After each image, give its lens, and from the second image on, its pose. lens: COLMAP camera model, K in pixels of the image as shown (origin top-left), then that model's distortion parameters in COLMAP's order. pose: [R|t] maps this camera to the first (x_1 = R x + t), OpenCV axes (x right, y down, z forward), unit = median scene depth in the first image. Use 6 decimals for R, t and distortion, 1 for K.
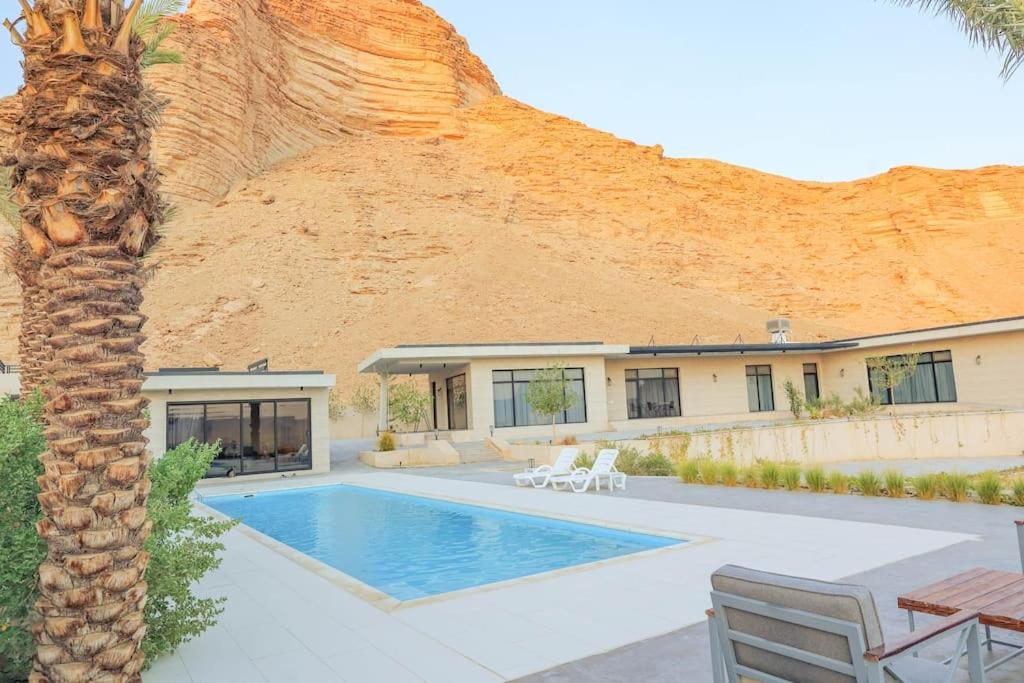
lens RADIAL K [[691.7, 0, 520.1], [0, 691.7, 338.7], [0, 0, 1]] dist [-0.002547, 0.001045]
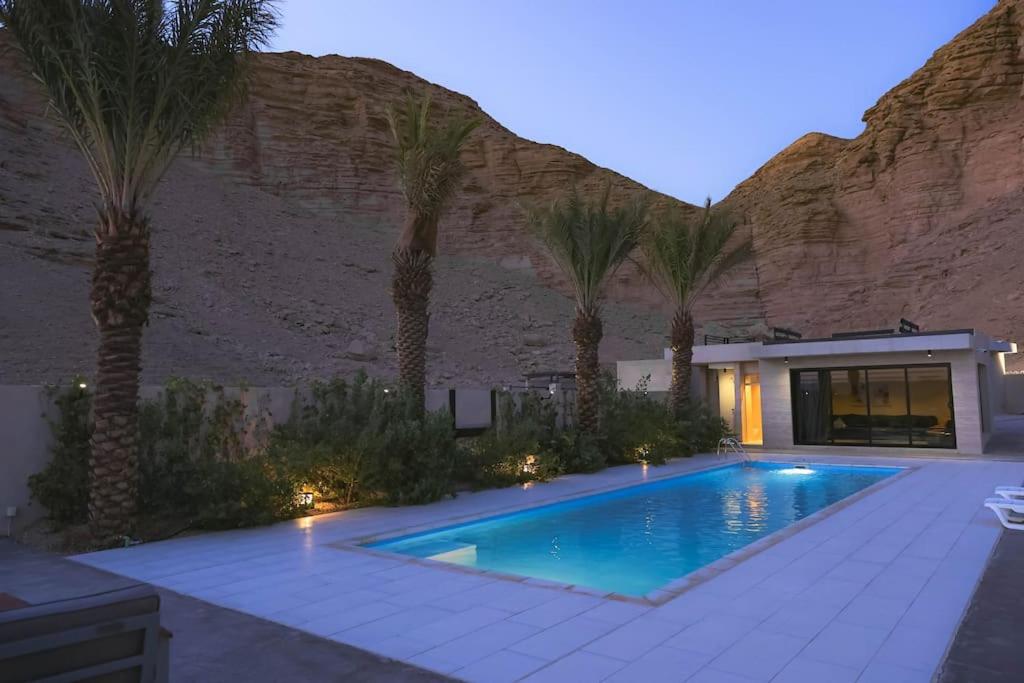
lens RADIAL K [[694.3, 0, 512.0], [0, 694.3, 341.5], [0, 0, 1]] dist [-0.001882, 0.000038]
pose [[0.322457, -0.035230, -0.945928, 0.040659], [0.101892, 0.994793, -0.002316, 0.001122], [0.941084, -0.095636, 0.324368, 0.030735]]
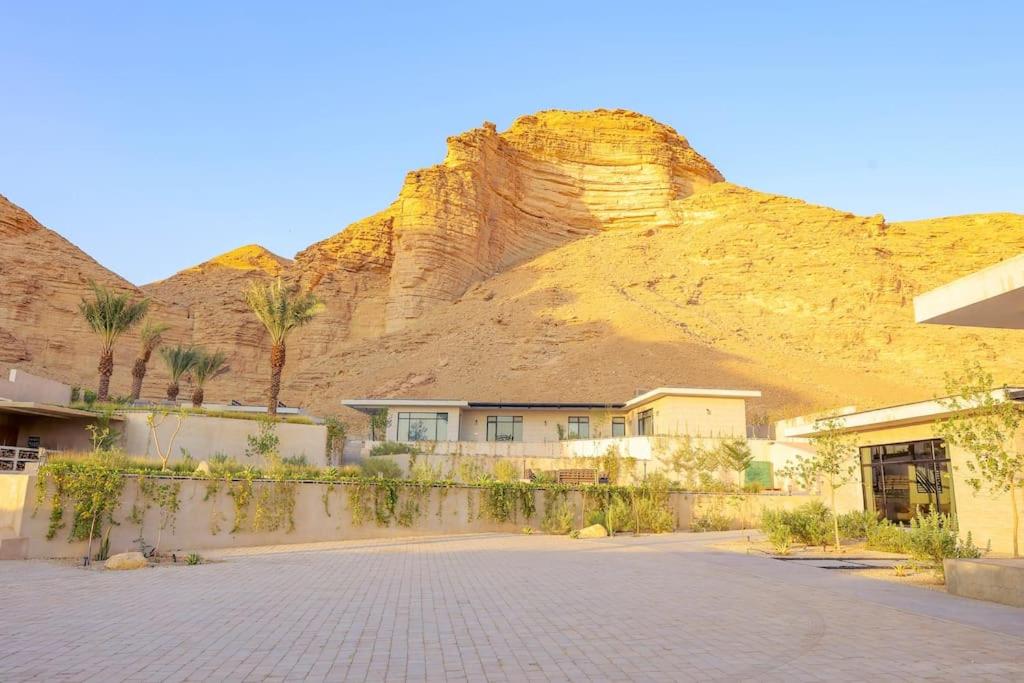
lens RADIAL K [[694.3, 0, 512.0], [0, 694.3, 341.5], [0, 0, 1]] dist [-0.001882, 0.000038]
pose [[0.903423, -0.023692, -0.428095, 0.184967], [-0.019531, 0.995161, -0.096294, 0.004766], [0.428305, 0.095355, 0.898589, -0.113055]]
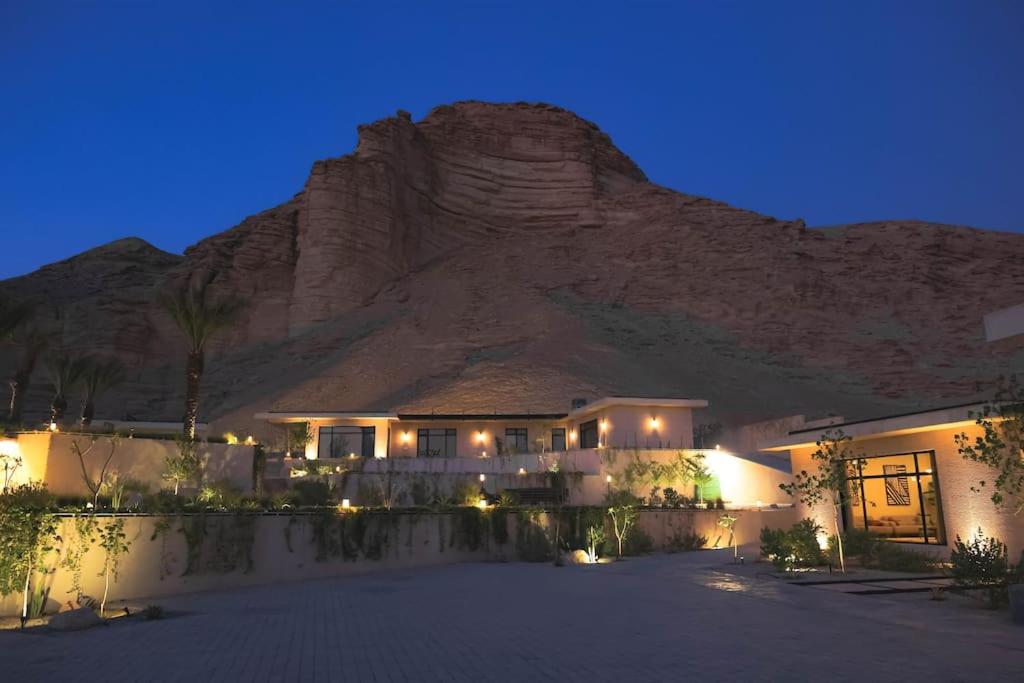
lens RADIAL K [[738.7, 0, 513.5], [0, 738.7, 337.7], [0, 0, 1]] dist [-0.003034, -0.001231]
pose [[0.949443, -0.026195, -0.312845, 0.174122], [-0.008504, 0.994001, -0.109039, 0.003596], [0.313825, 0.106187, 0.943524, -0.114687]]
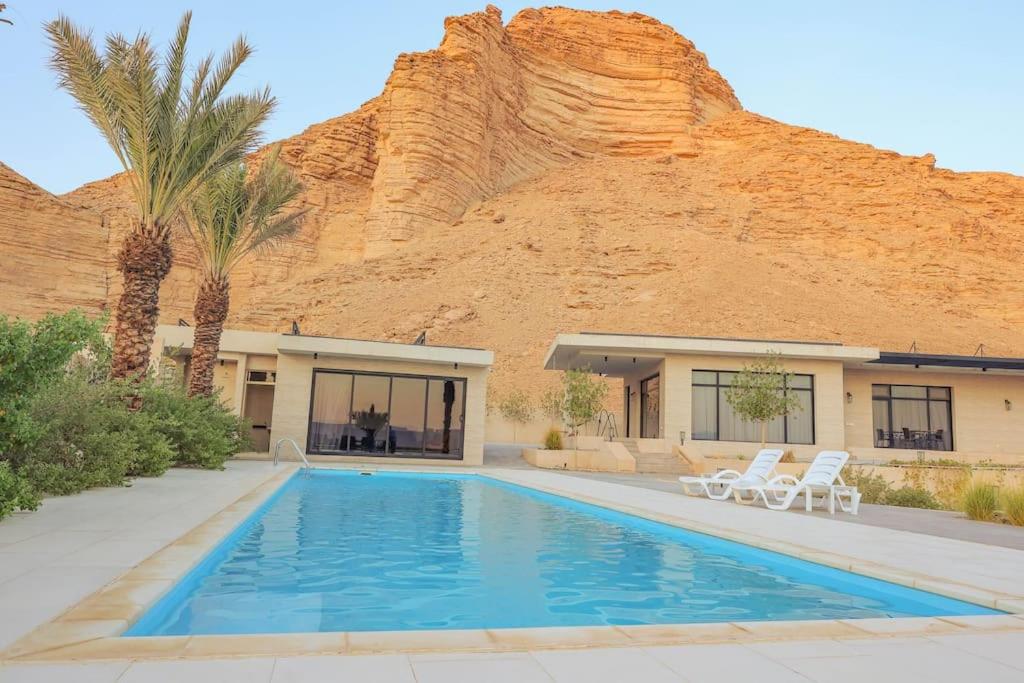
lens RADIAL K [[694.3, 0, 512.0], [0, 694.3, 341.5], [0, 0, 1]] dist [-0.001882, 0.000038]
pose [[0.943176, 0.044079, -0.329356, 0.004666], [-0.056056, 0.998064, -0.026954, 0.007727], [0.327530, 0.043884, 0.943821, 0.024765]]
